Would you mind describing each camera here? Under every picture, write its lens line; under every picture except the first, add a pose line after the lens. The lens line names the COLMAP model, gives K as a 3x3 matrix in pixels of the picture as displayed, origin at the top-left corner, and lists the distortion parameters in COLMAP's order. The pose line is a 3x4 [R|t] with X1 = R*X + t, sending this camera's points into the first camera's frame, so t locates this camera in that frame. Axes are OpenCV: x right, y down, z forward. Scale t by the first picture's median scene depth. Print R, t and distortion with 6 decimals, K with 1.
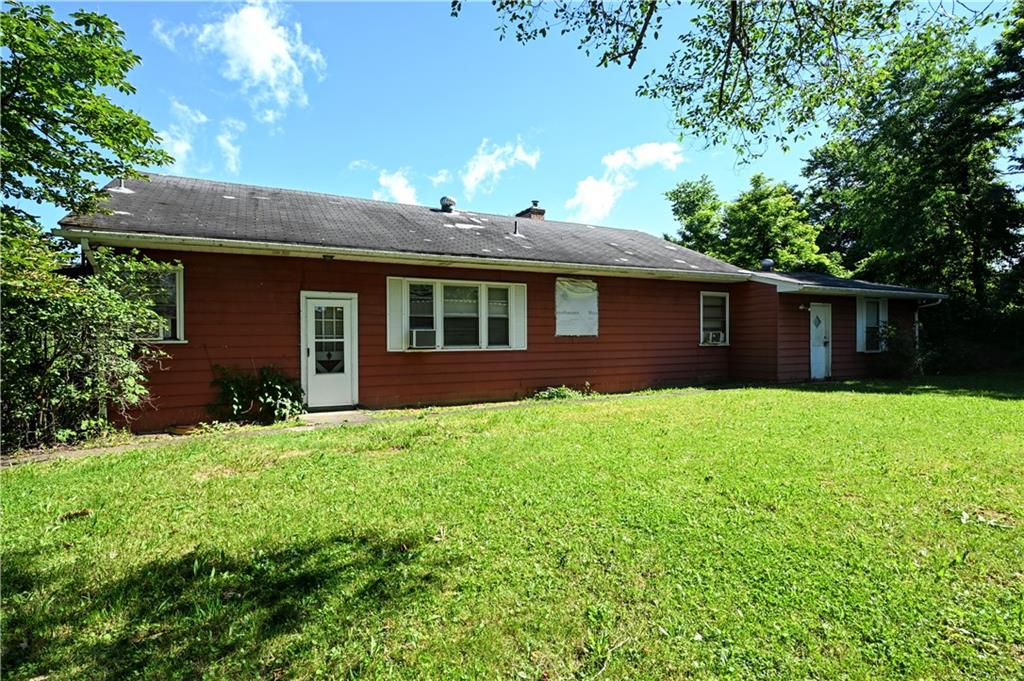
lens RADIAL K [[501.3, 0, 511.8], [0, 501.3, 339.2], [0, 0, 1]] dist [0.000597, -0.000044]
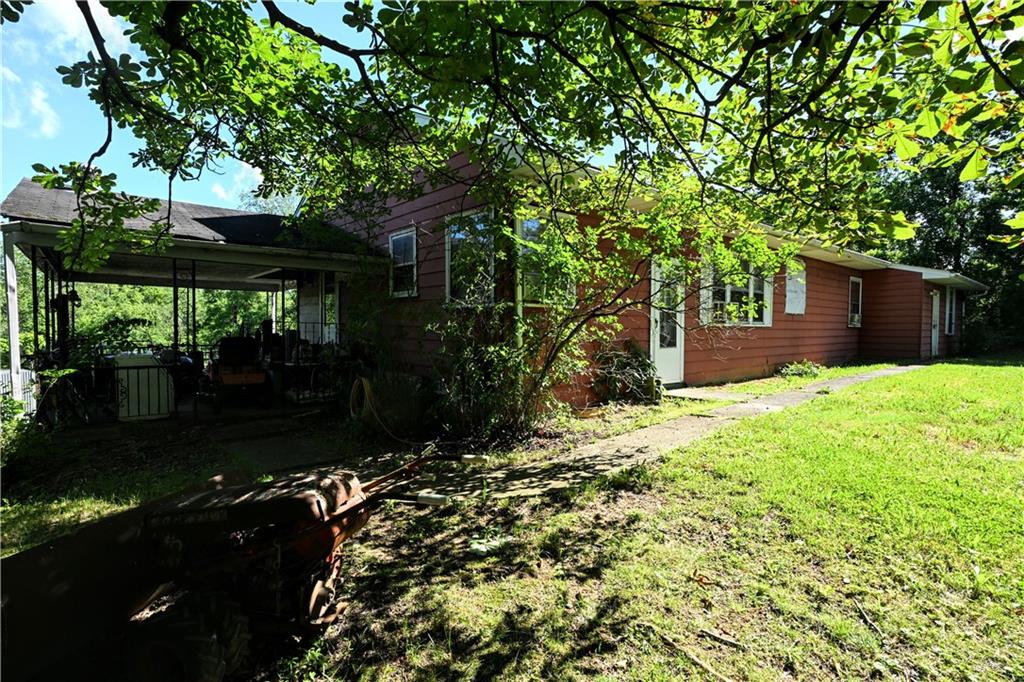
lens RADIAL K [[501.3, 0, 513.5], [0, 501.3, 339.6], [0, 0, 1]] dist [0.000597, -0.000044]
pose [[0.964791, 0.002624, 0.263005, -0.685182], [-0.007861, 0.999791, 0.018861, 0.029913], [-0.262901, -0.020264, 0.964610, 0.155557]]
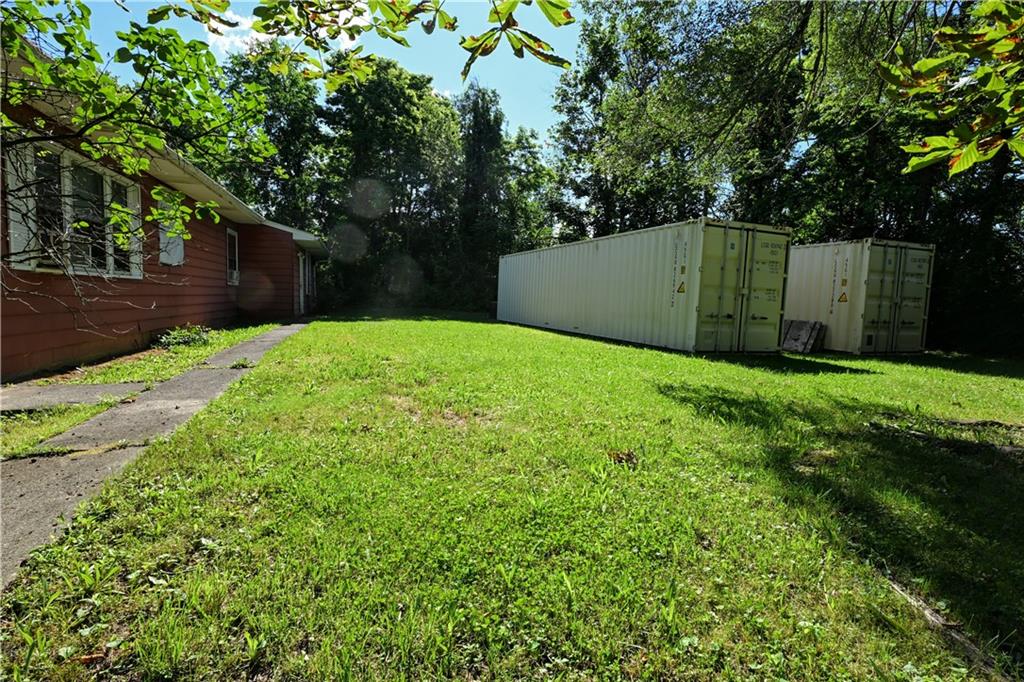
lens RADIAL K [[501.3, 0, 513.3], [0, 501.3, 338.3], [0, 0, 1]] dist [0.000597, -0.000044]
pose [[0.157180, -0.073523, 0.984829, -0.570009], [-0.017066, 0.996874, 0.077146, 0.037642], [-0.987423, -0.028933, 0.155434, 0.326444]]
